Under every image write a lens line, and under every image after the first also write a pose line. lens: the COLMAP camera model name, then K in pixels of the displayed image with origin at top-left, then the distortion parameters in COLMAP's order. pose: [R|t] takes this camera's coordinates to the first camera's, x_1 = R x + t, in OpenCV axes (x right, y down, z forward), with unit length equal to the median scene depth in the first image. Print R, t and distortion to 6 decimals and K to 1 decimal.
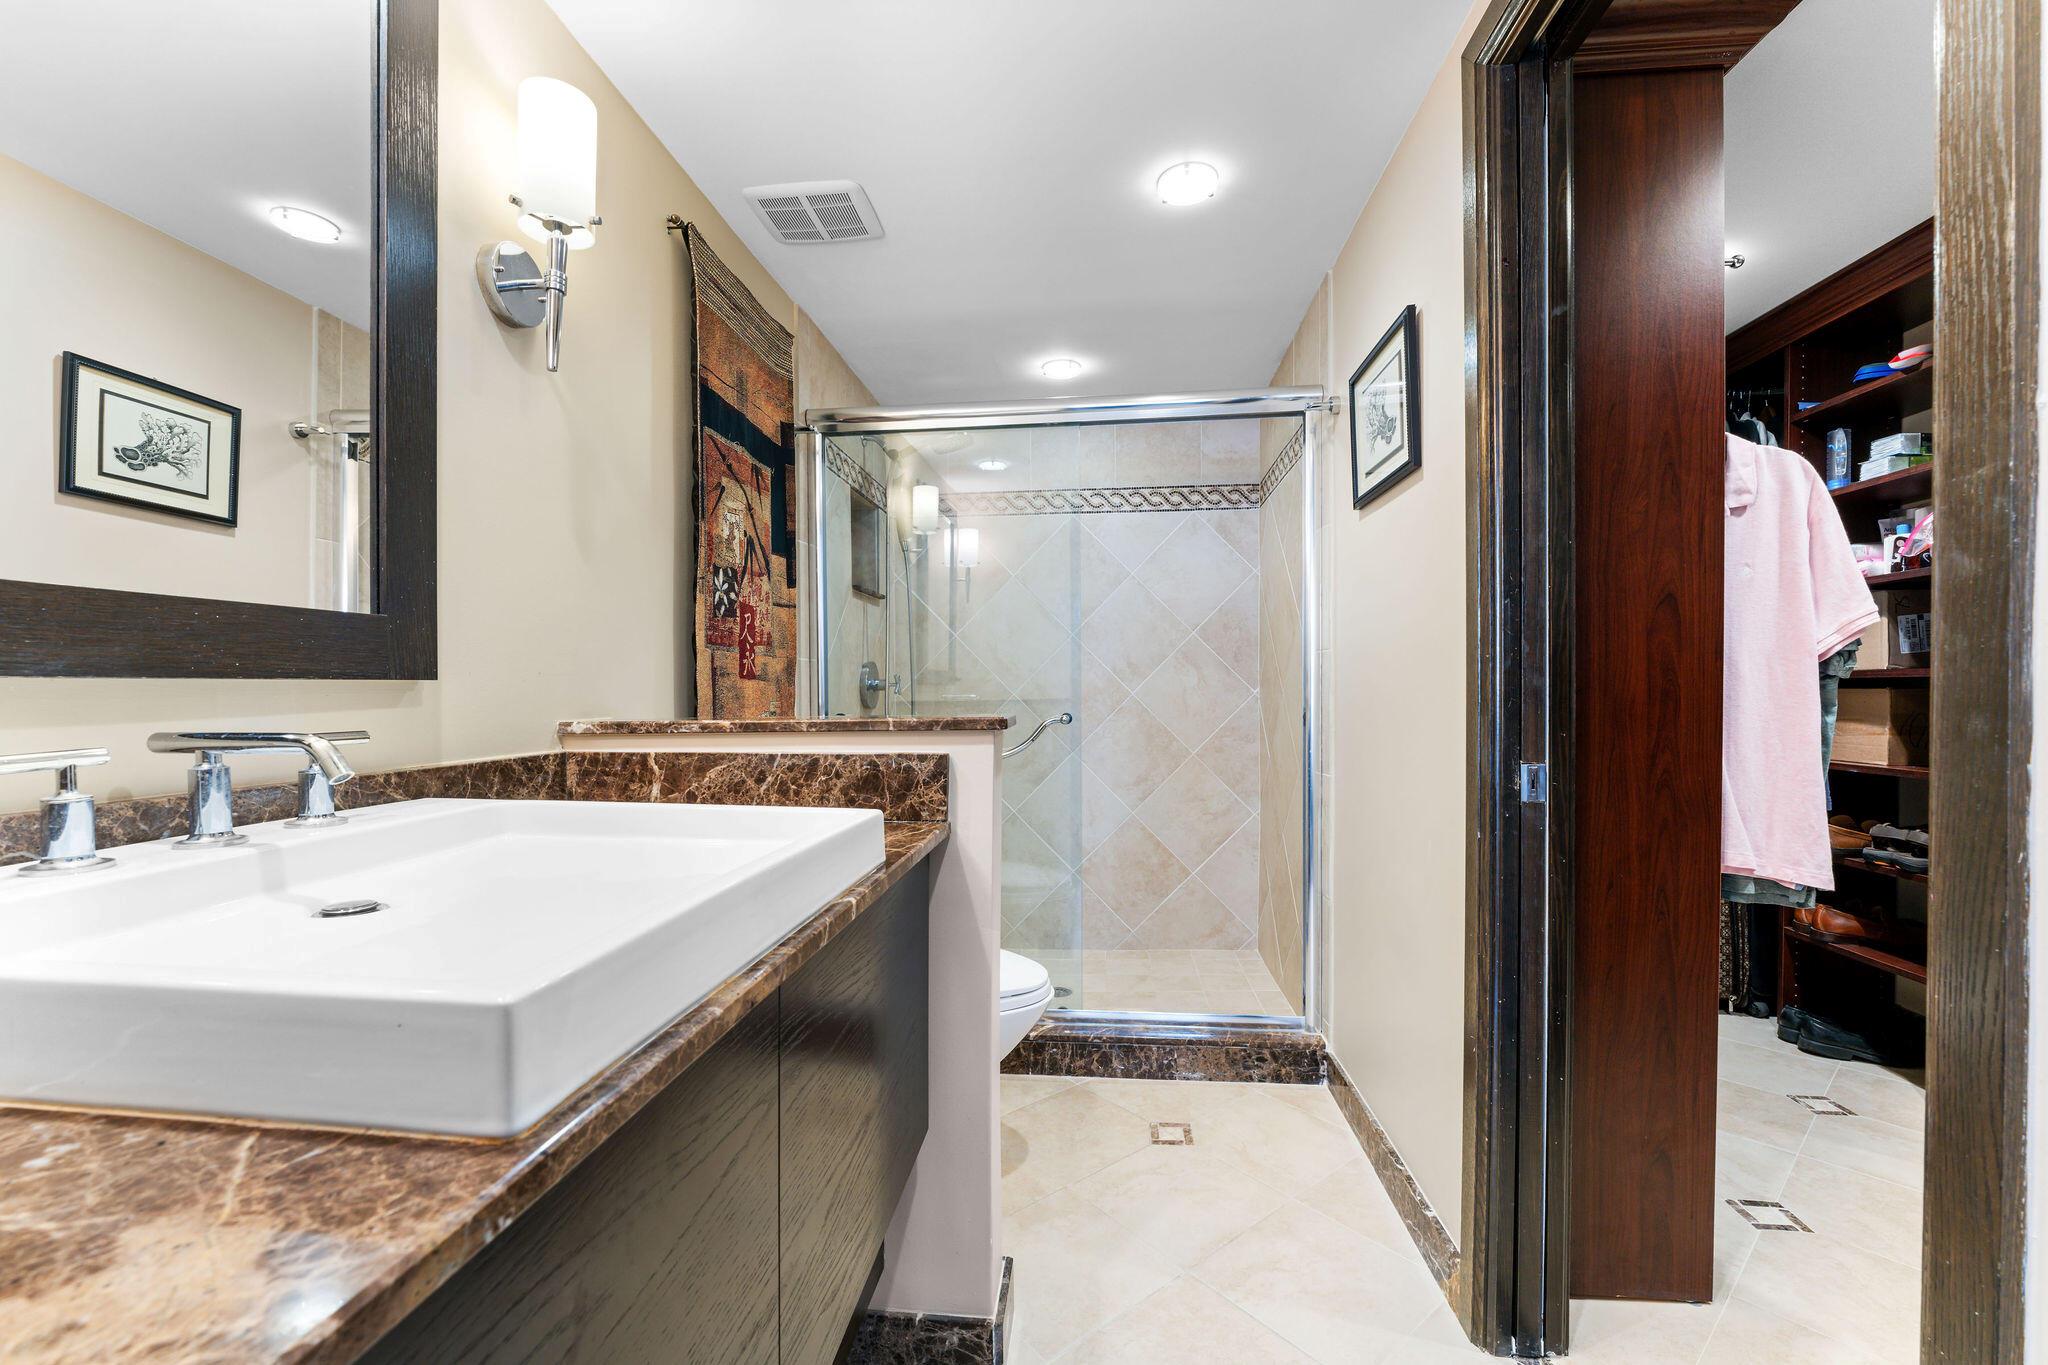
lens RADIAL K [[836.3, 0, 1026.5], [0, 836.3, 697.4], [0, 0, 1]] dist [-0.006165, 0.000703]
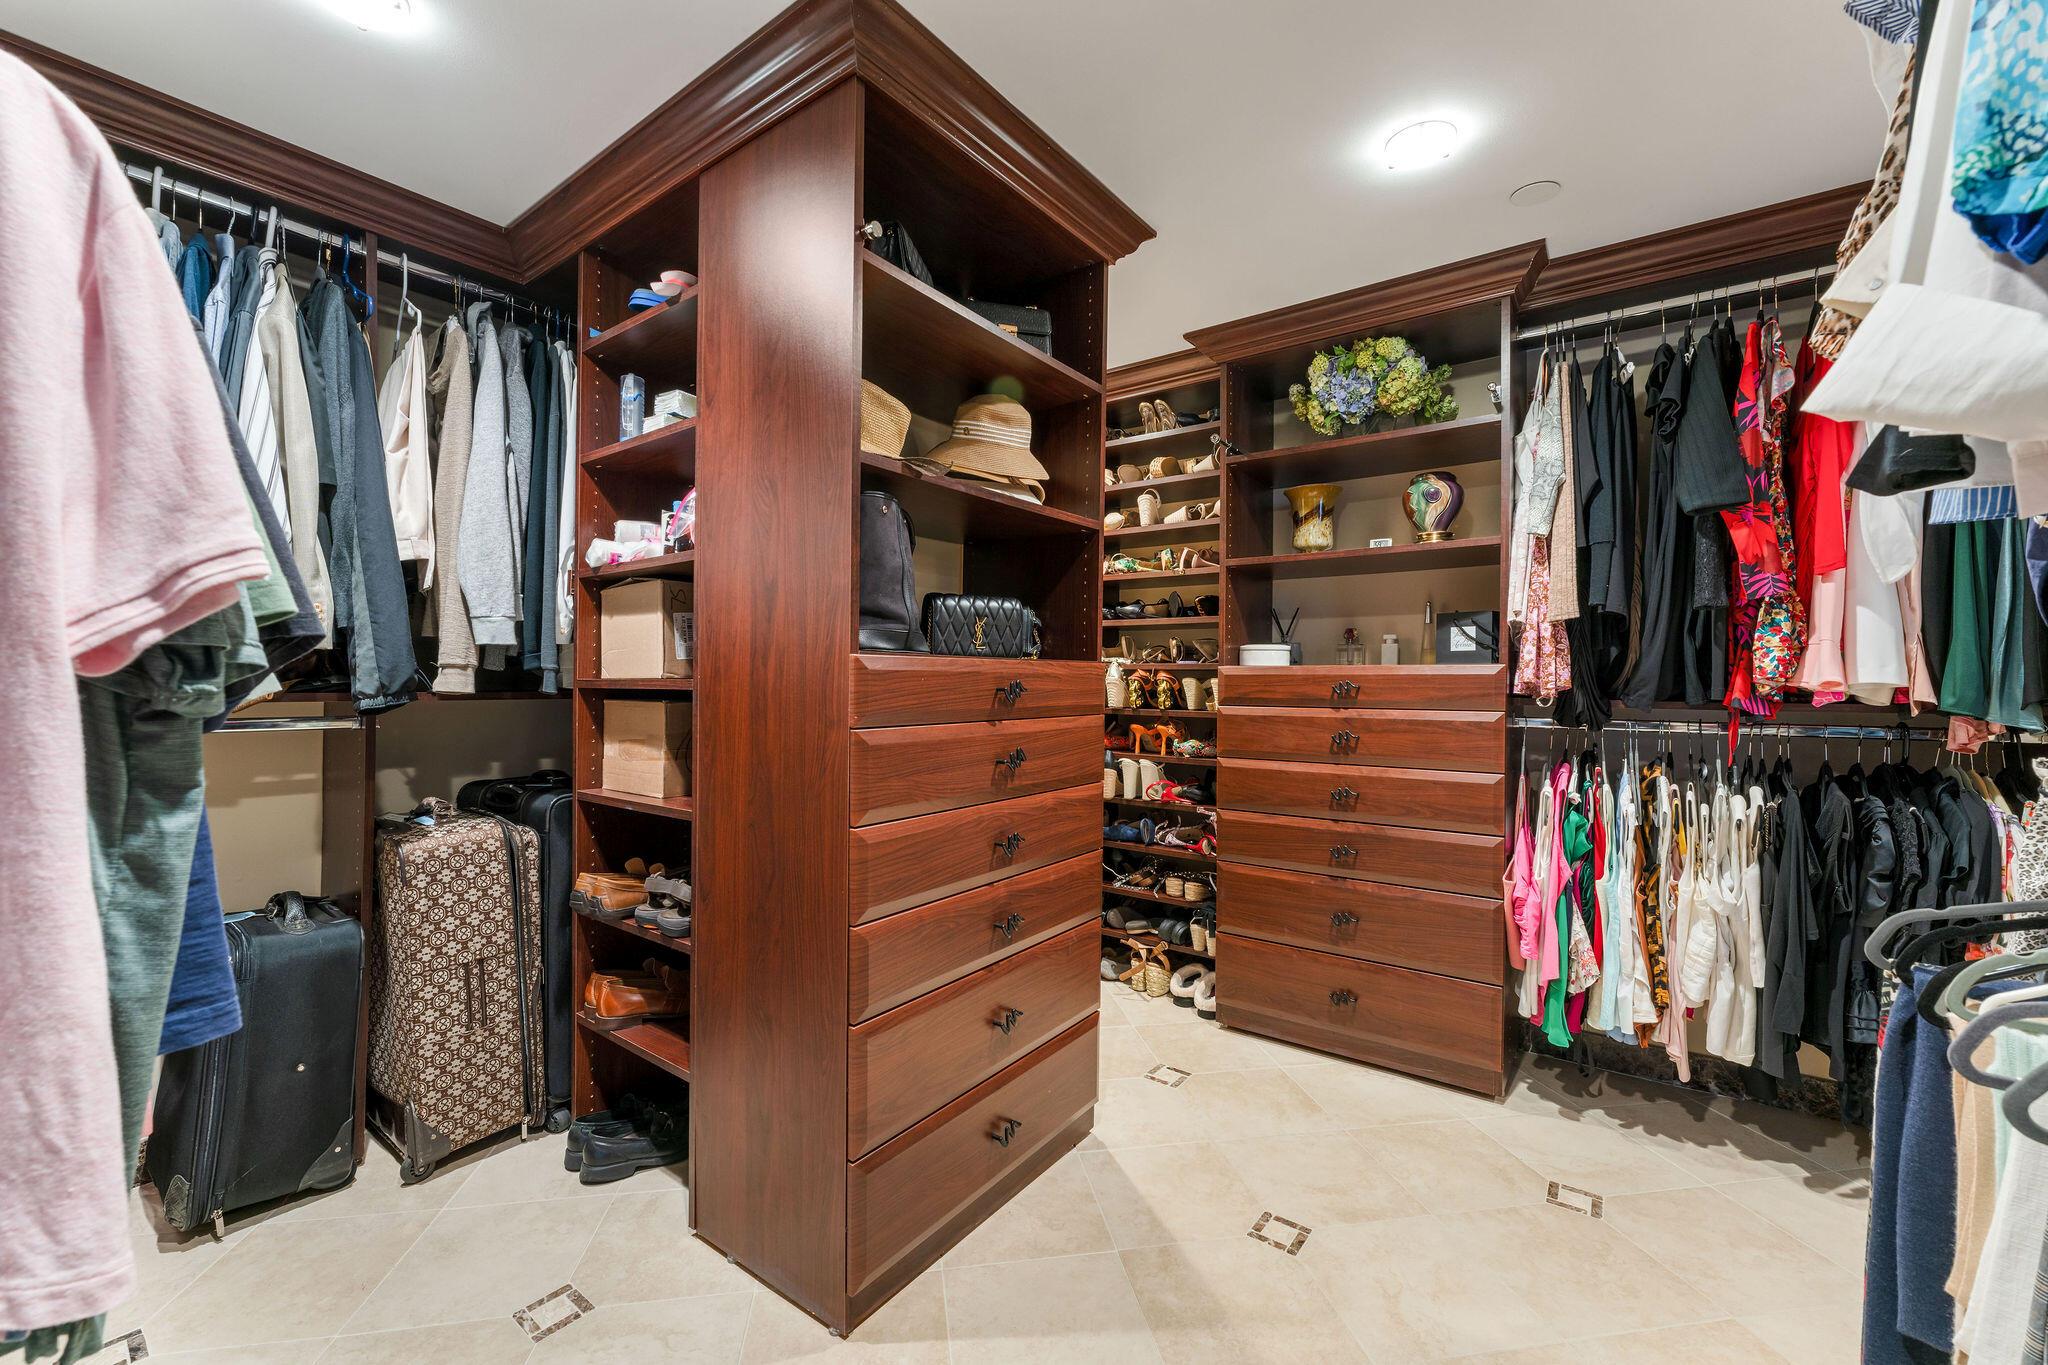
lens RADIAL K [[836.3, 0, 1020.6], [0, 836.3, 683.1], [0, 0, 1]] dist [-0.006165, 0.000703]
pose [[0.513186, 0.006750, 0.858251, 0.518579], [0.001200, 0.999962, -0.008581, -0.021414], [-0.858276, 0.005433, 0.513159, 0.289256]]
